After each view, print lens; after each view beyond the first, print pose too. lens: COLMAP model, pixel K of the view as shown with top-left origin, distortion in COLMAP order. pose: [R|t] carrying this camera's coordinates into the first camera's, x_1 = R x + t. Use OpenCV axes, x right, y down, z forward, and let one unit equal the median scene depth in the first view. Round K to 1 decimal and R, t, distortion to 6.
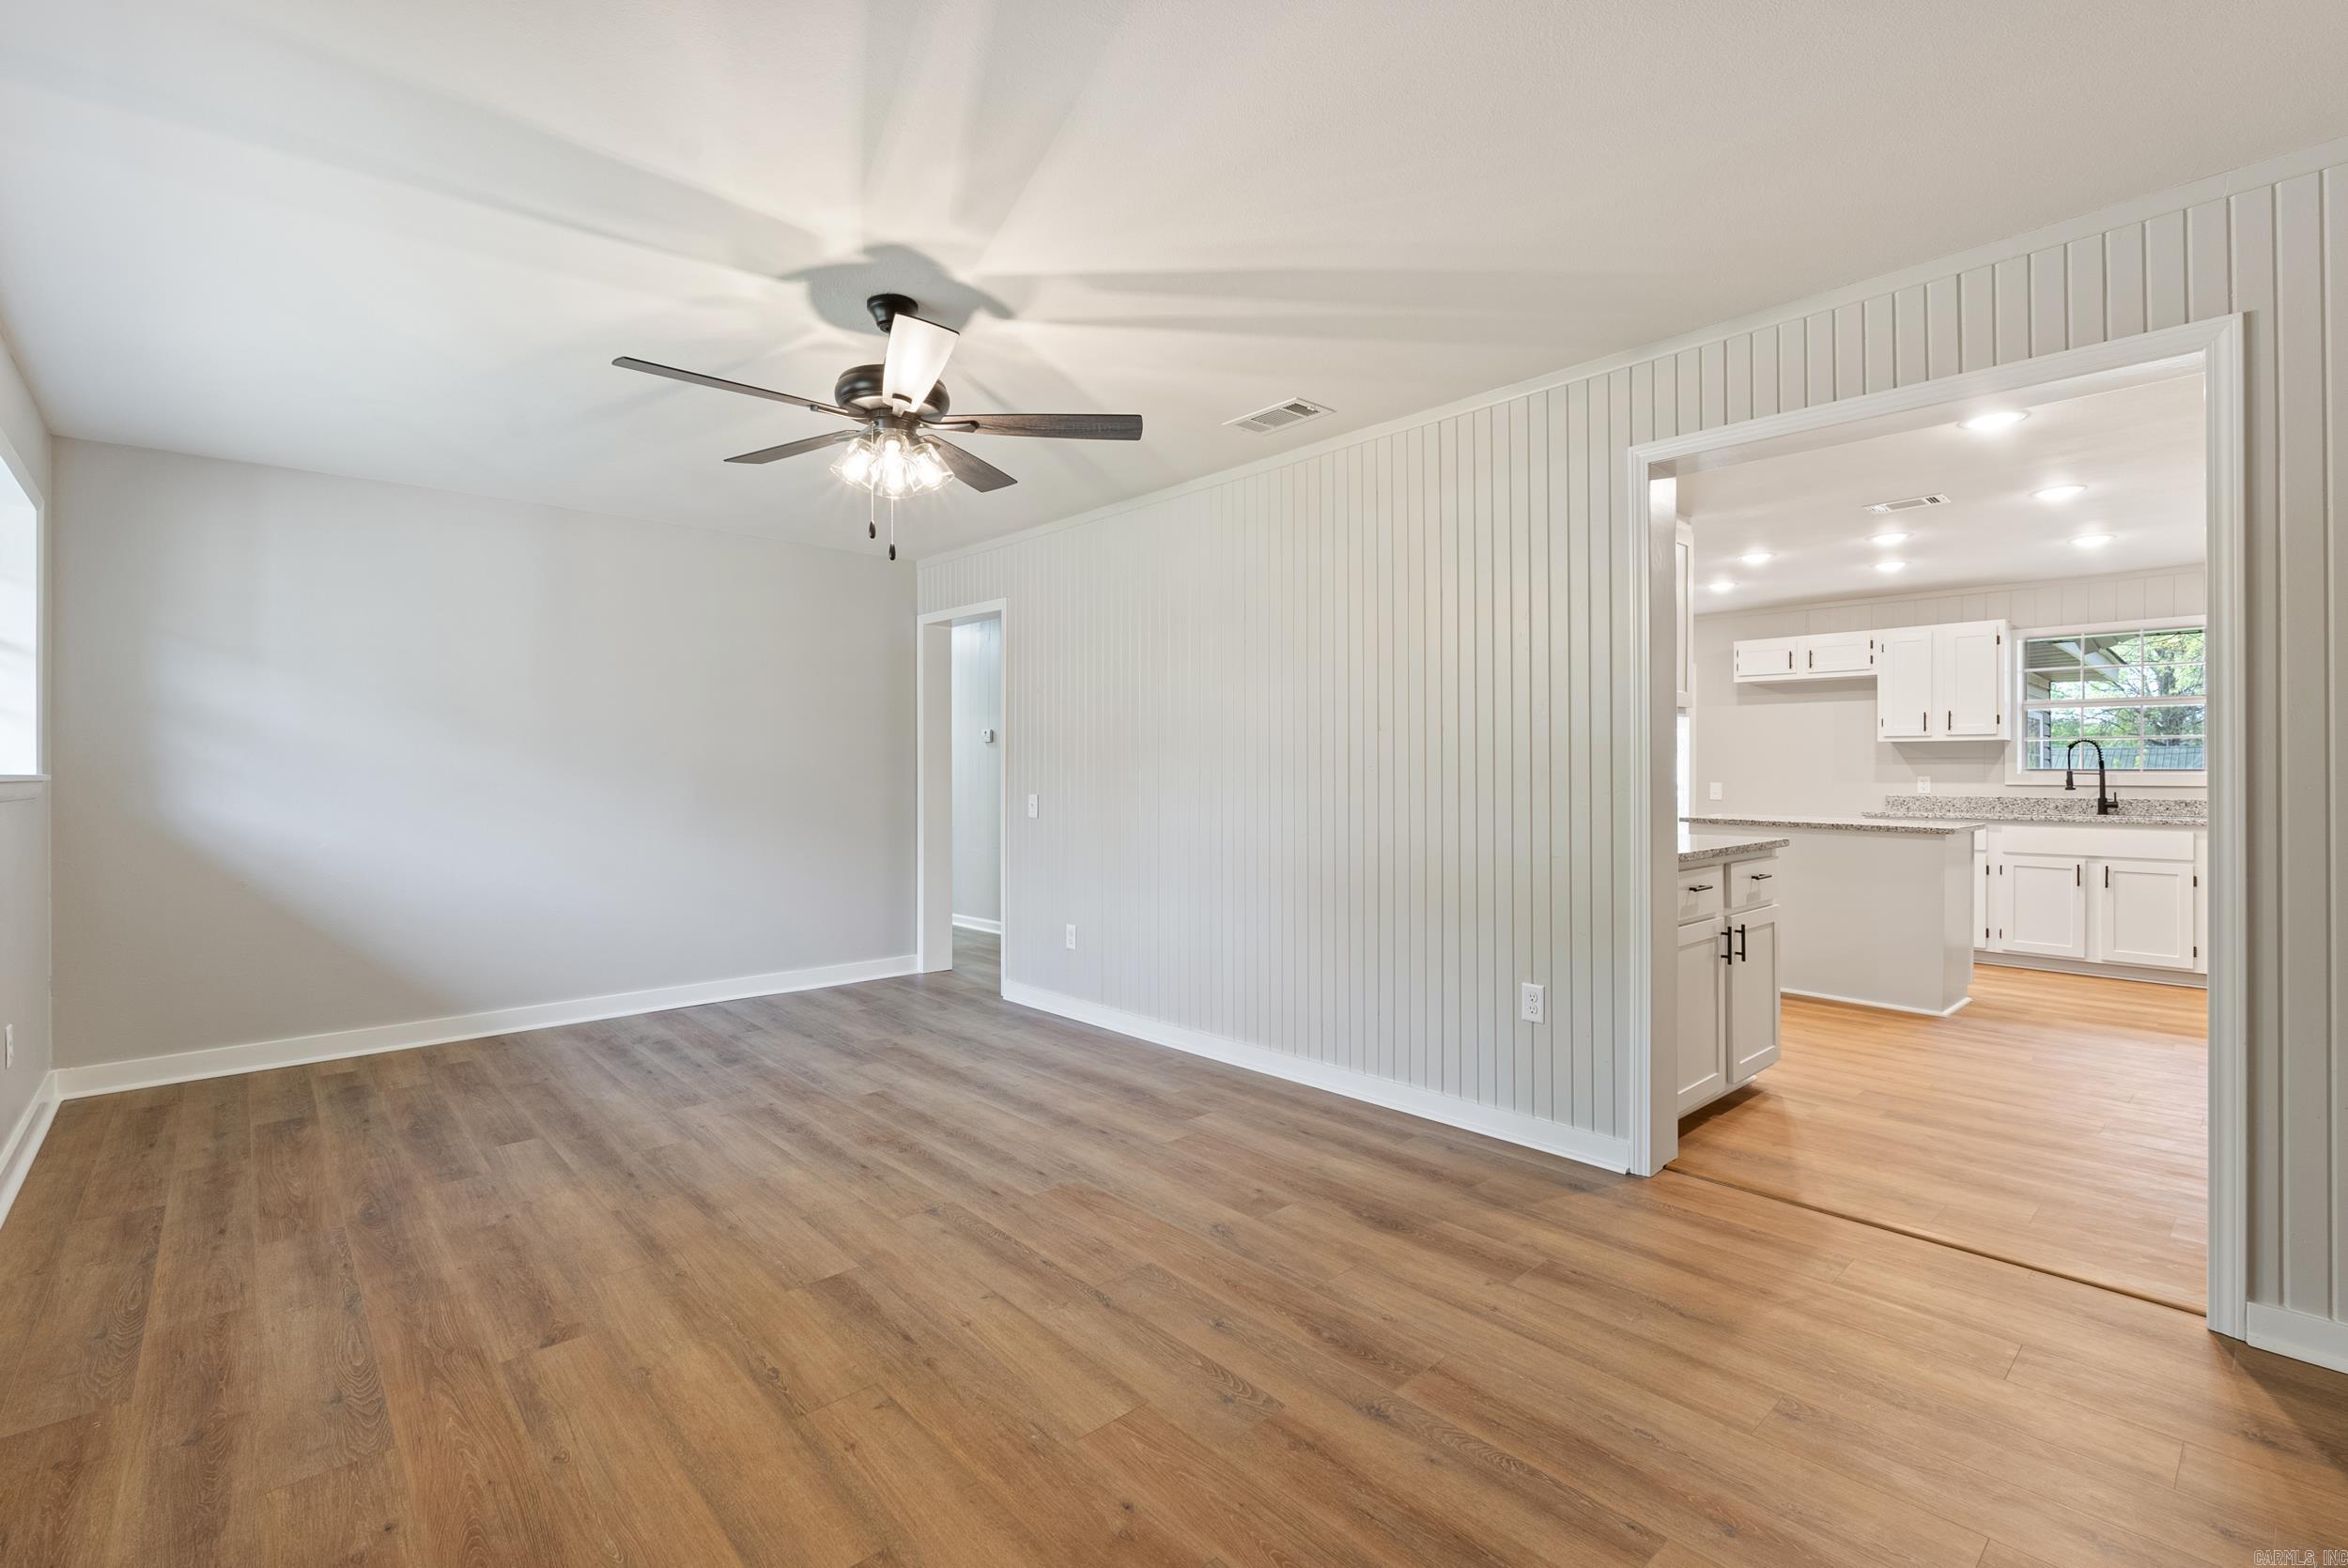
lens RADIAL K [[1047.0, 0, 1174.9], [0, 1047.0, 768.8], [0, 0, 1]] dist [-0.002981, 0.000094]
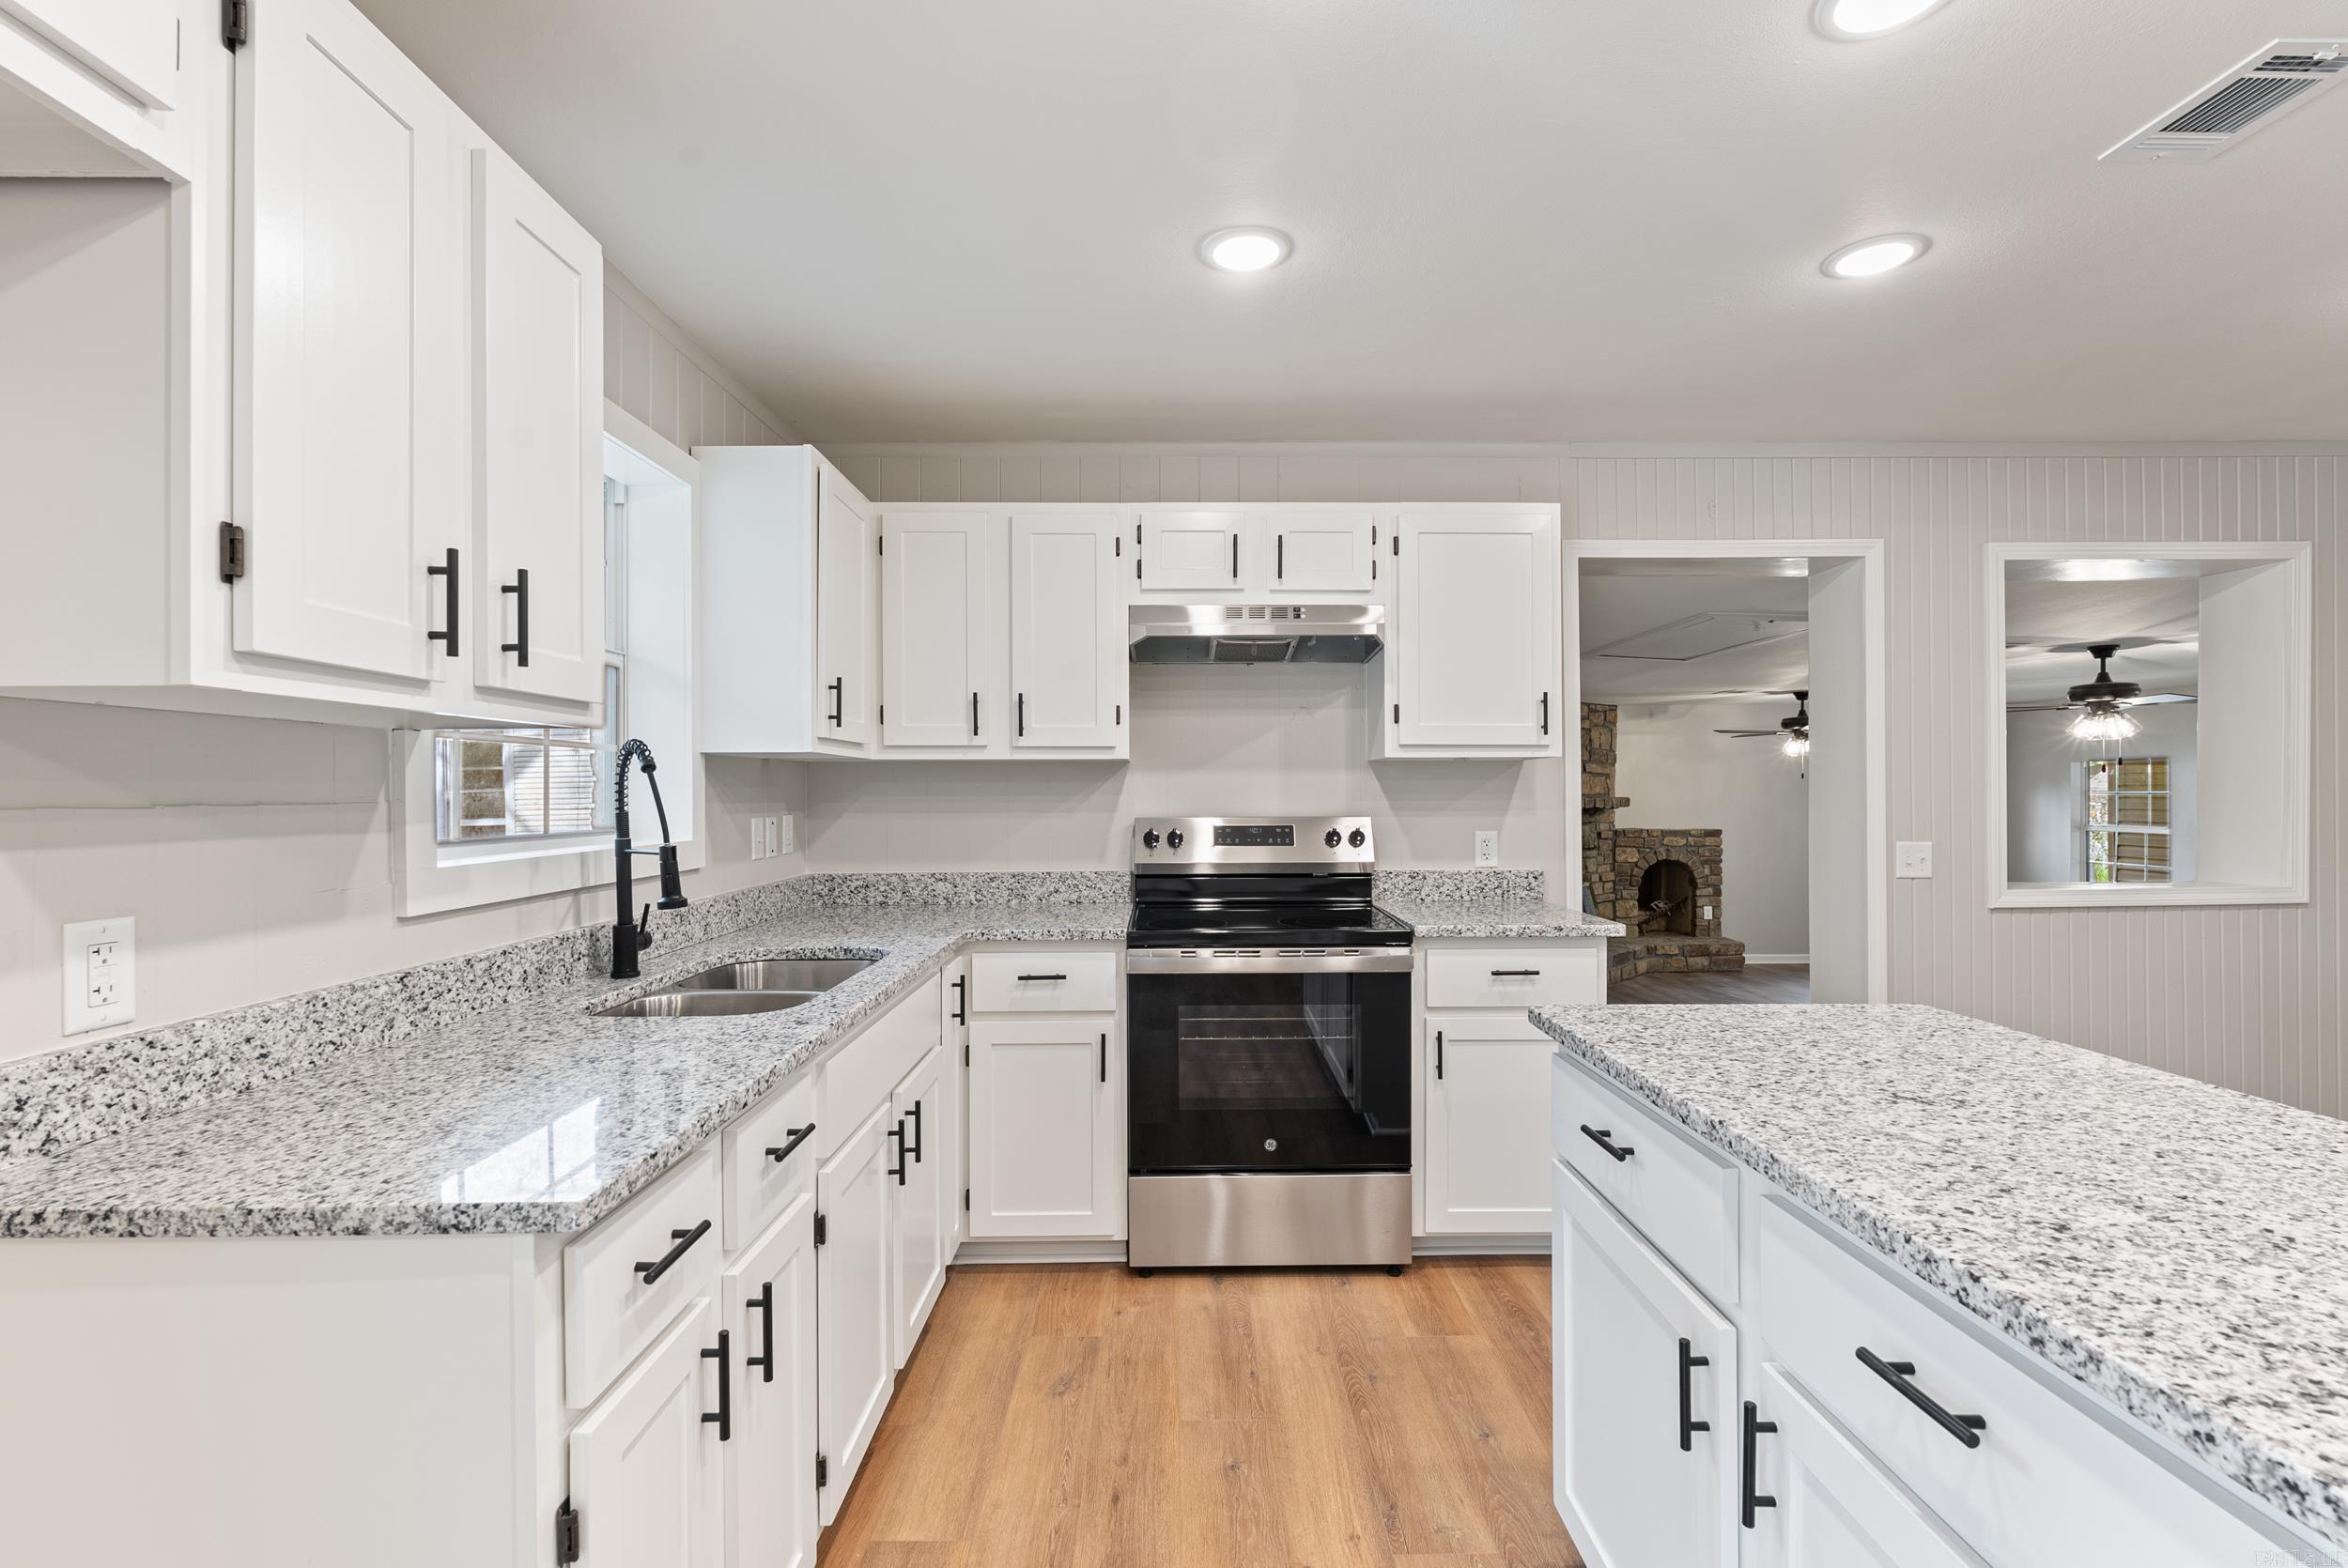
lens RADIAL K [[1038.6, 0, 1179.9], [0, 1038.6, 785.4], [0, 0, 1]] dist [-0.003338, -0.000174]
pose [[-0.740565, 0.006989, 0.671949, 0.514592], [0.004546, 0.999975, -0.005391, -0.012455], [-0.671970, -0.000938, -0.740578, 1.068020]]
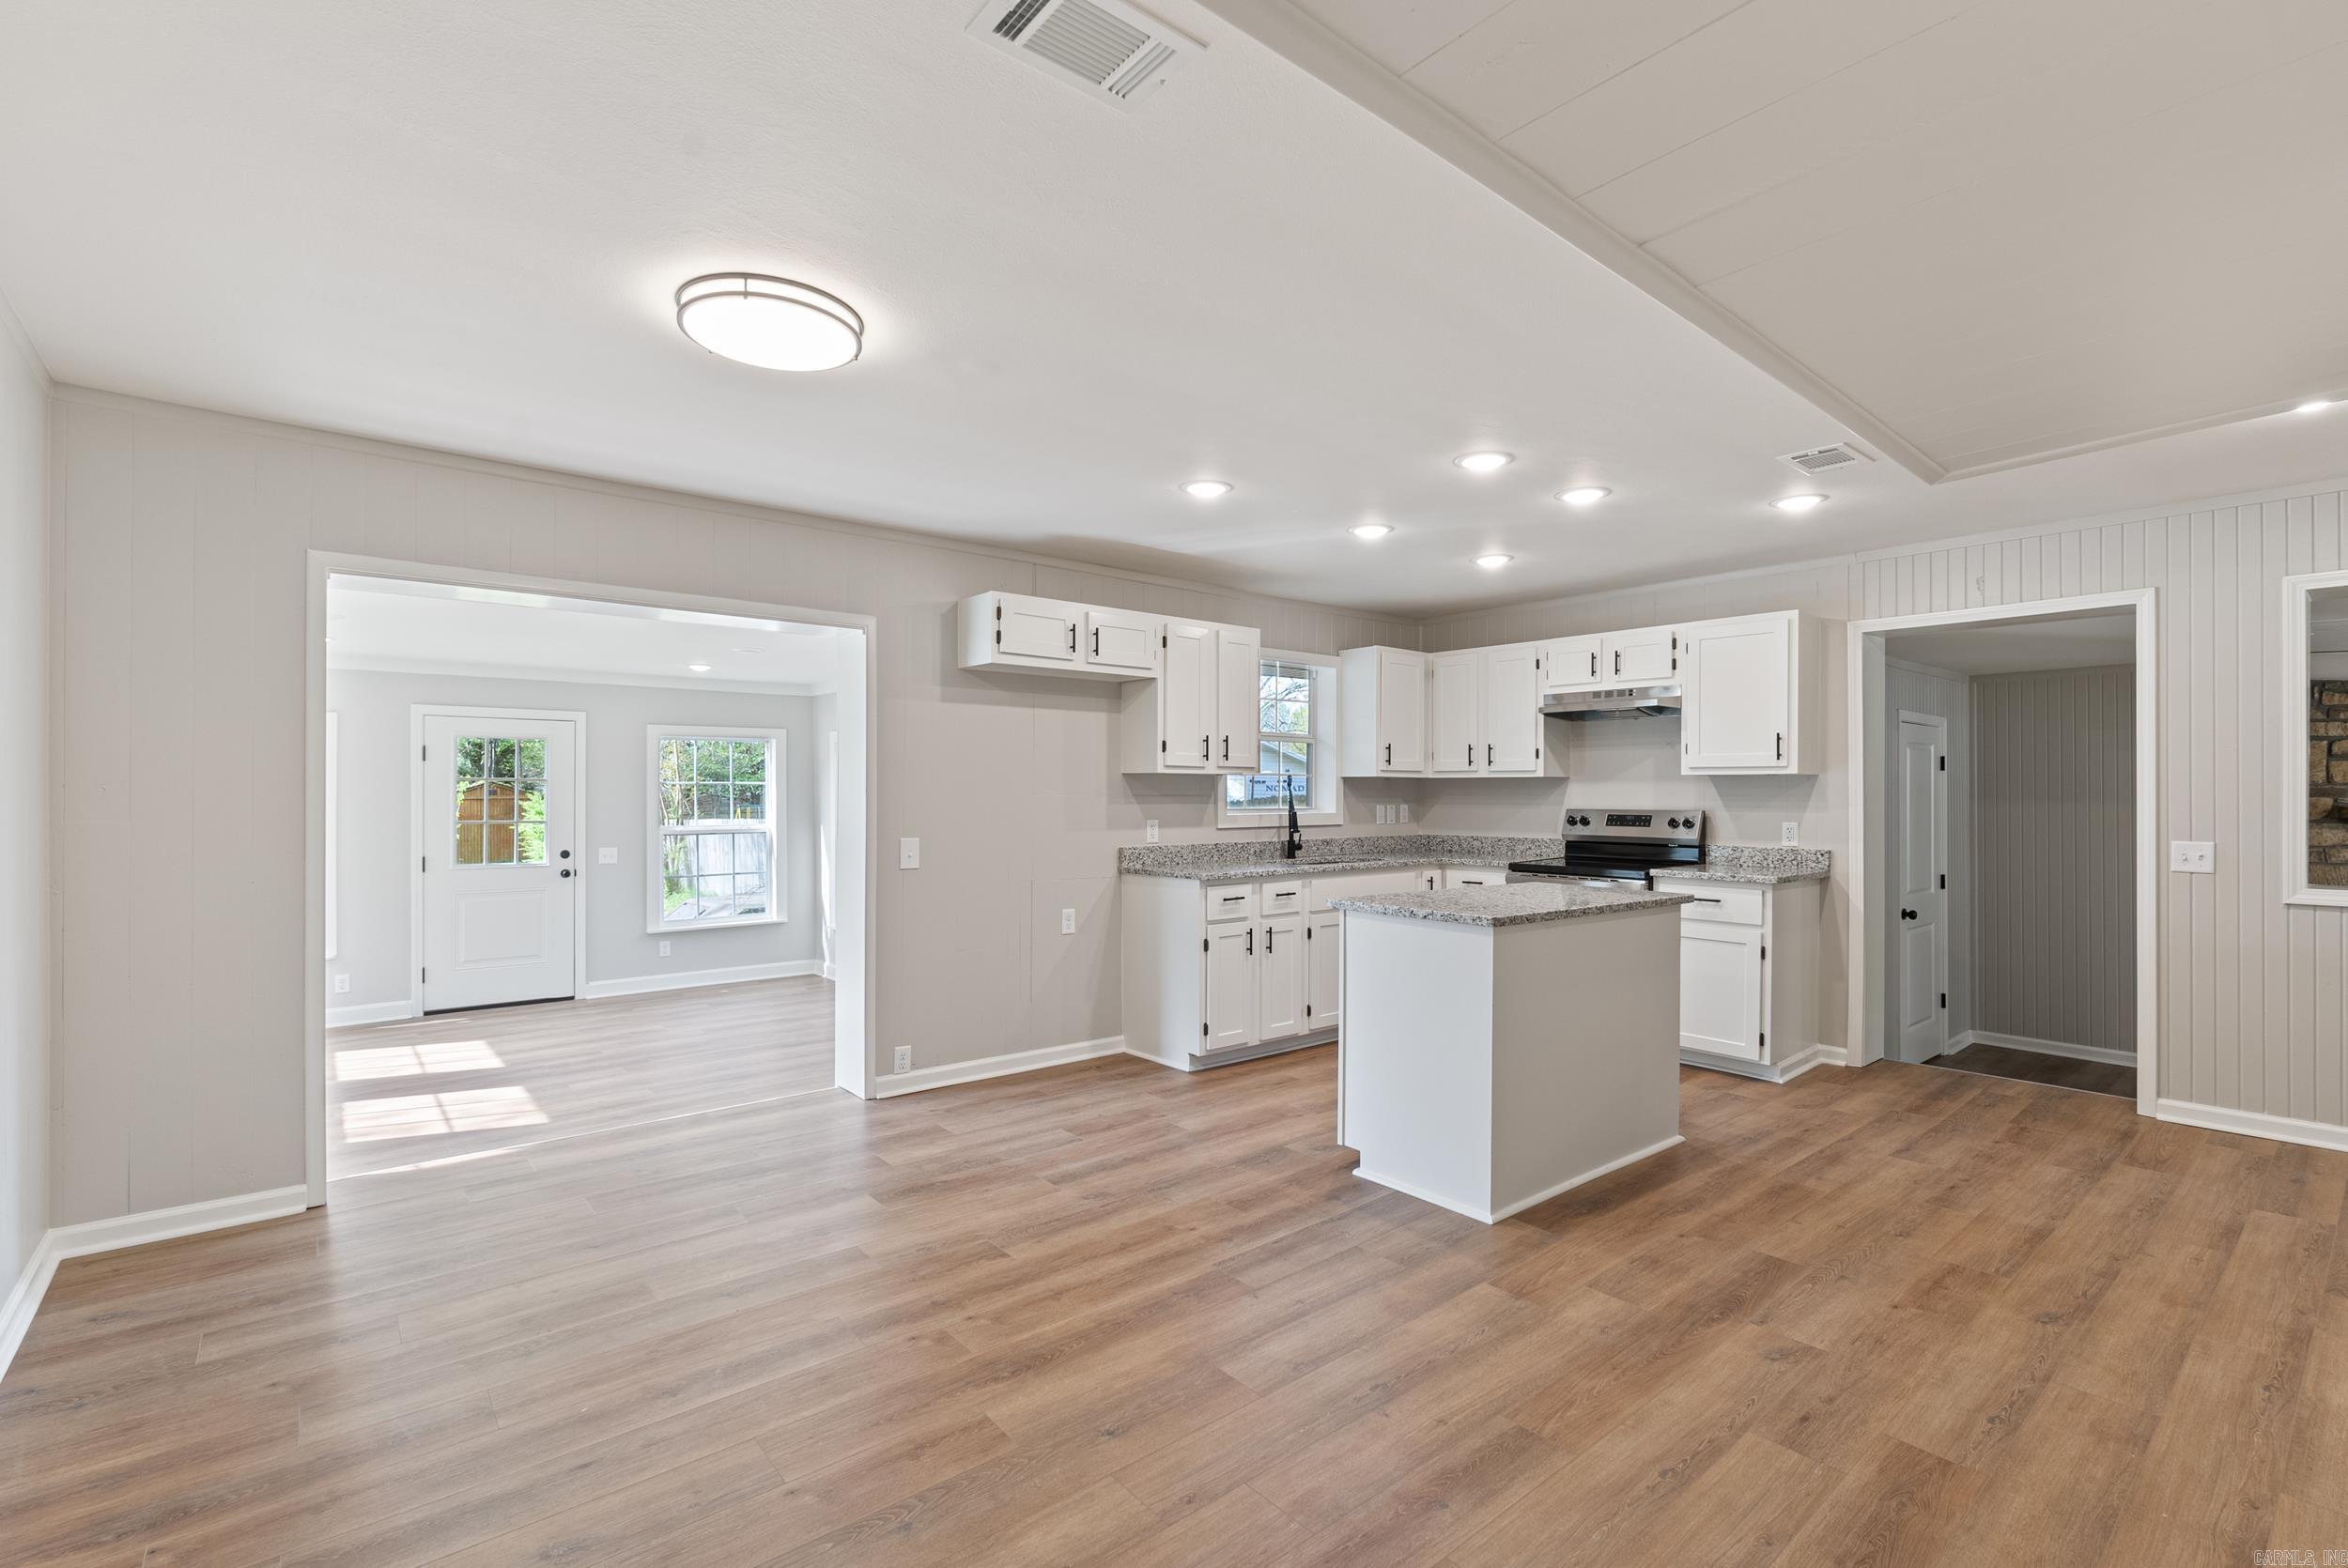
lens RADIAL K [[1049.4, 0, 1180.0], [0, 1049.4, 790.0], [0, 0, 1]] dist [-0.004897, -0.000613]
pose [[0.043029, 0.002752, 0.999070, -0.041038], [-0.001965, 0.999995, -0.002670, -0.012960], [-0.999072, -0.001848, 0.043034, 1.005865]]
